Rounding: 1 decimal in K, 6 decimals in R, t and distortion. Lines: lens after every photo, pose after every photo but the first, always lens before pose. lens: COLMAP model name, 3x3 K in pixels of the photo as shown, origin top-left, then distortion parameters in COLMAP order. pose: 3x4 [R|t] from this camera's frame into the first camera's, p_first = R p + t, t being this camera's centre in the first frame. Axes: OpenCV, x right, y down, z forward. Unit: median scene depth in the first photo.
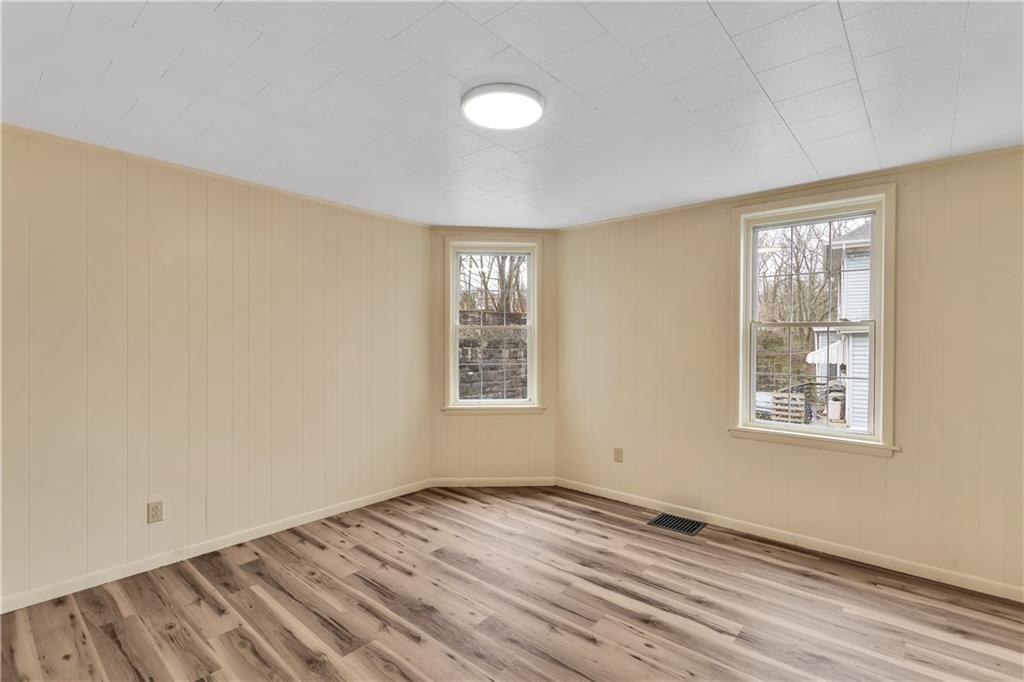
lens RADIAL K [[480.0, 0, 505.3], [0, 480.0, 339.5], [0, 0, 1]] dist [-0.002096, 0.001503]
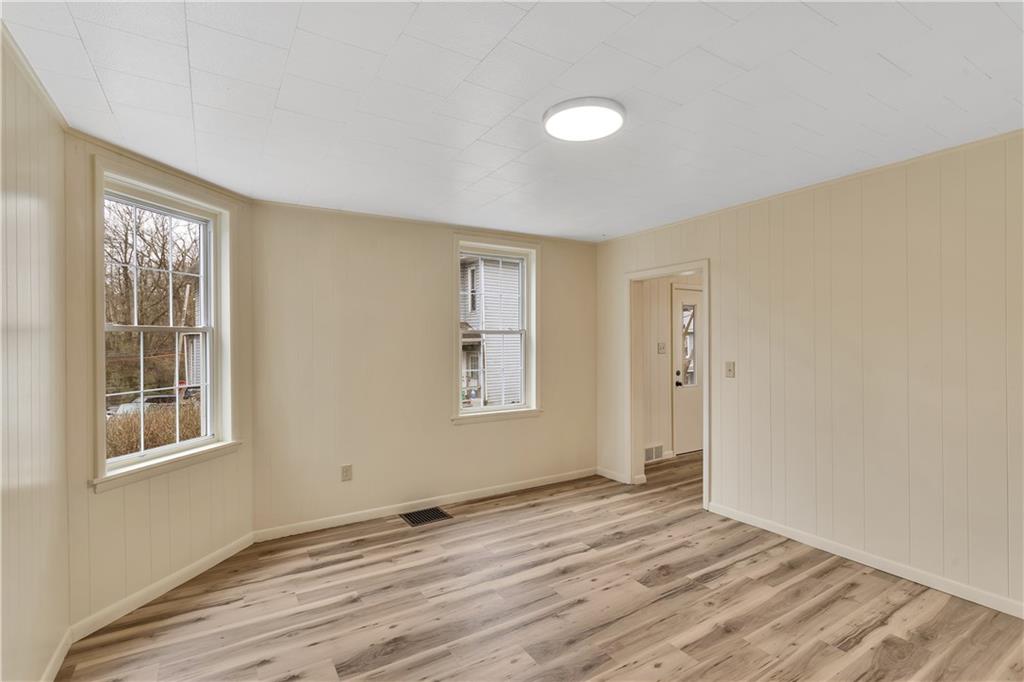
lens RADIAL K [[480.0, 0, 505.3], [0, 480.0, 339.5], [0, 0, 1]] dist [-0.002096, 0.001503]
pose [[0.298973, -0.005211, 0.954247, -0.645662], [0.010877, 0.999939, 0.002053, -0.011753], [-0.954200, 0.009766, 0.299011, 0.534415]]
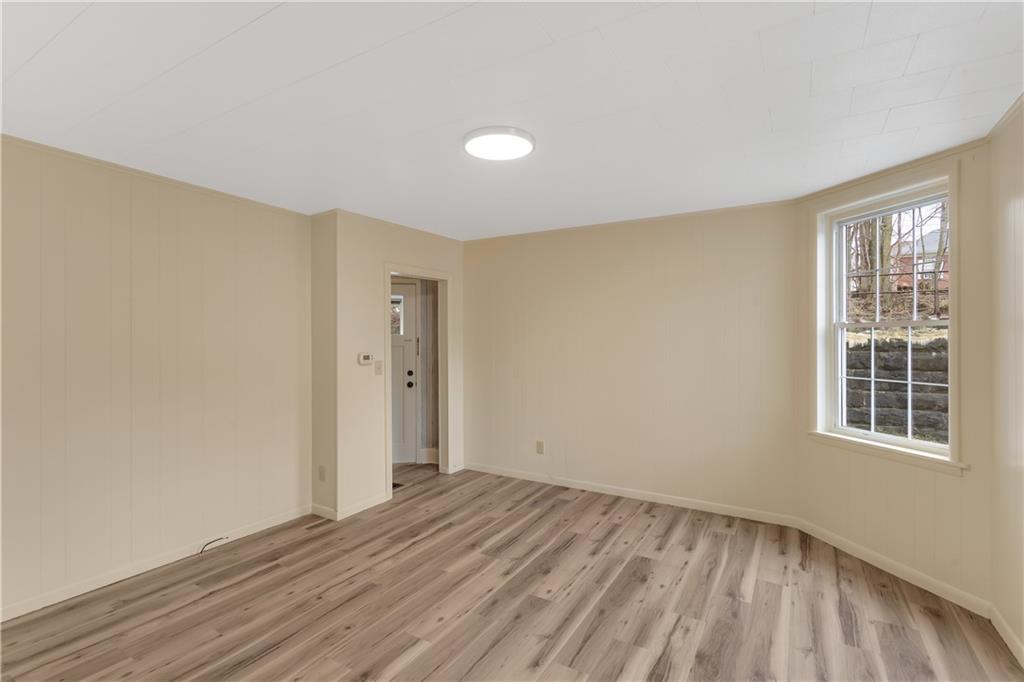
lens RADIAL K [[480.0, 0, 505.3], [0, 480.0, 339.5], [0, 0, 1]] dist [-0.002096, 0.001503]
pose [[0.162005, -0.001762, -0.986788, 0.717967], [-0.000074, 0.999998, -0.001798, -0.004222], [0.986790, 0.000364, 0.162005, 0.514905]]
